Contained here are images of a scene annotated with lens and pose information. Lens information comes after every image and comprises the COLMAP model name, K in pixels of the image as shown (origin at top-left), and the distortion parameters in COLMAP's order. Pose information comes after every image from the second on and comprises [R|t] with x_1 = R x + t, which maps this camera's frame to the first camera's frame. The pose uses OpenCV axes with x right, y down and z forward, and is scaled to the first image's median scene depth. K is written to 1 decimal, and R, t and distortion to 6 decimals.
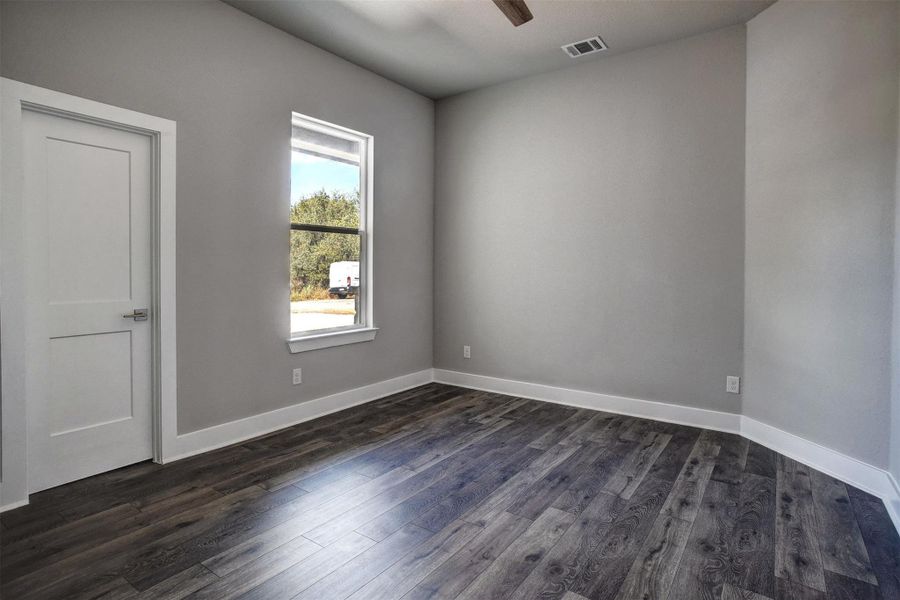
lens RADIAL K [[461.1, 0, 451.3], [0, 461.1, 303.1], [0, 0, 1]] dist [-0.067050, 0.047090]
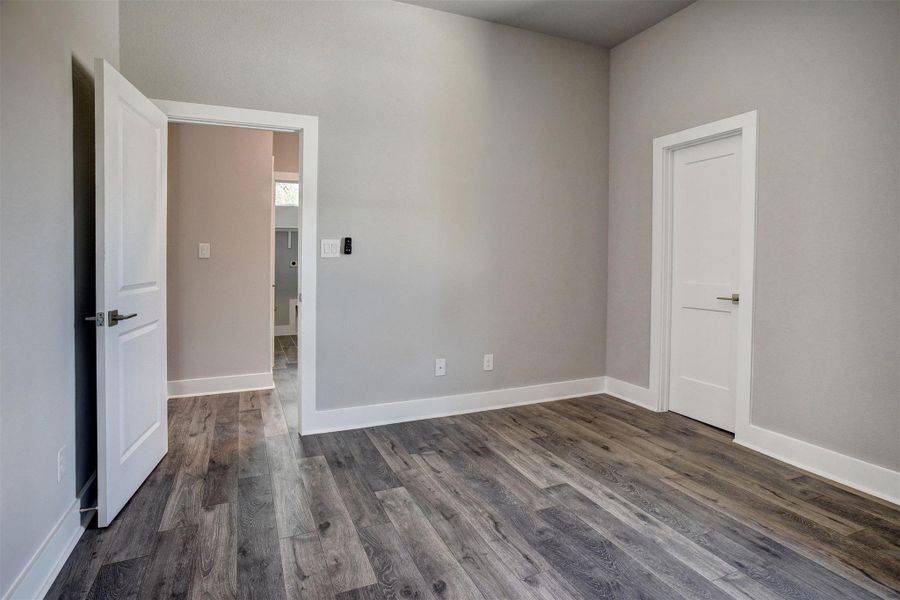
lens RADIAL K [[461.1, 0, 451.3], [0, 461.1, 303.1], [0, 0, 1]] dist [-0.067050, 0.047090]
pose [[-0.491480, 0.077459, -0.867437, 0.763216], [-0.062792, 0.990293, 0.124007, -0.070516], [0.868622, 0.115415, -0.481845, 1.197841]]
